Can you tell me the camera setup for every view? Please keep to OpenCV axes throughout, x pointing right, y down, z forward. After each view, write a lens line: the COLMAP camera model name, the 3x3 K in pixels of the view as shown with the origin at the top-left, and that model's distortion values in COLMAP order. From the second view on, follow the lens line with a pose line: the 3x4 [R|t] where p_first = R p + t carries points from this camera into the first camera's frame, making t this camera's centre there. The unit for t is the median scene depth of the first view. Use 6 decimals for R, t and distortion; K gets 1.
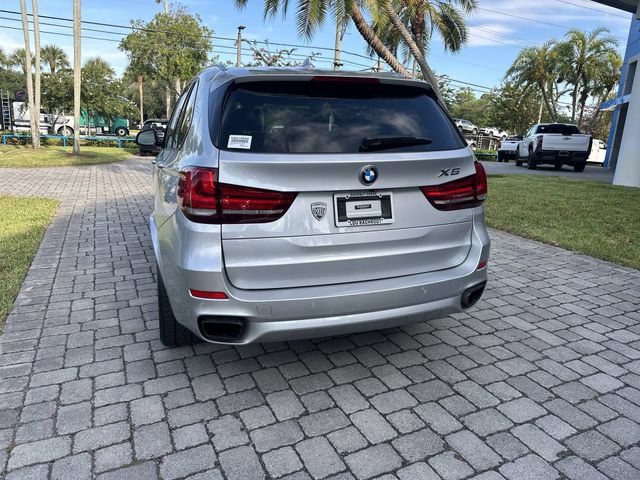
lens RADIAL K [[452.0, 0, 316.0], [0, 452.0, 233.6], [0, 0, 1]] dist [0.032369, -0.042751]
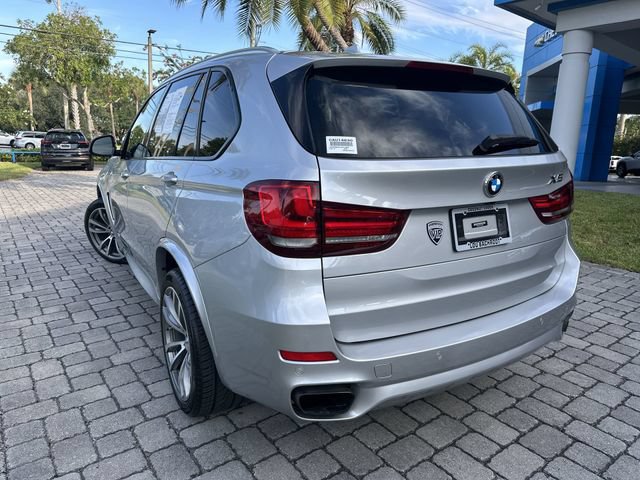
lens RADIAL K [[452.0, 0, 319.5], [0, 452.0, 237.5], [0, 0, 1]] dist [0.032369, -0.042751]
pose [[0.979597, -0.051547, 0.194251, -0.260611], [0.054129, 0.998502, -0.008000, -0.037844], [-0.193547, 0.018351, 0.980919, 0.221448]]
